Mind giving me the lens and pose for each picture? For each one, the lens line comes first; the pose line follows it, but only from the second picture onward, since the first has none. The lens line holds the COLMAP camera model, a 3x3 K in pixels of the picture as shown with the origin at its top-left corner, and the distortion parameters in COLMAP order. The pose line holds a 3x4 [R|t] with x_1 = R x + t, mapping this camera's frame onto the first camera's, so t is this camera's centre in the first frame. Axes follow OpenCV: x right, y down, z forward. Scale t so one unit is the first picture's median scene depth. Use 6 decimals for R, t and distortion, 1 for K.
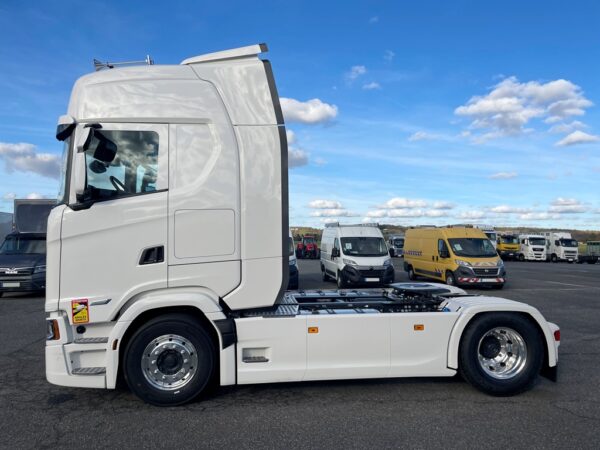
lens RADIAL K [[457.6, 0, 305.2], [0, 457.6, 225.8], [0, 0, 1]] dist [0.085054, -0.089581]
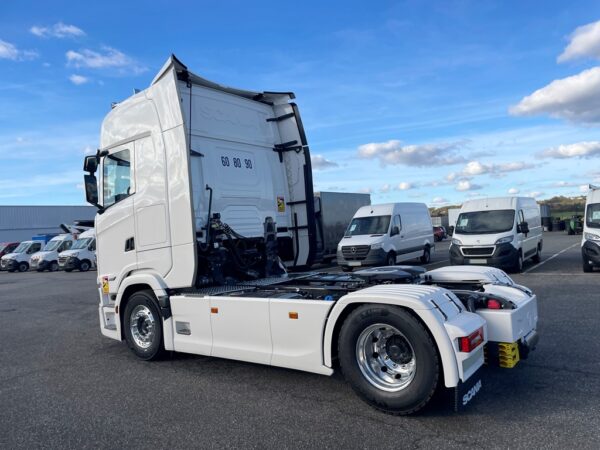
lens RADIAL K [[457.6, 0, 305.2], [0, 457.6, 225.8], [0, 0, 1]] dist [0.085054, -0.089581]
pose [[0.720714, -0.052716, -0.691225, 0.916330], [0.085844, 0.996217, 0.013530, 0.035616], [0.687897, -0.069089, 0.722513, 0.389088]]
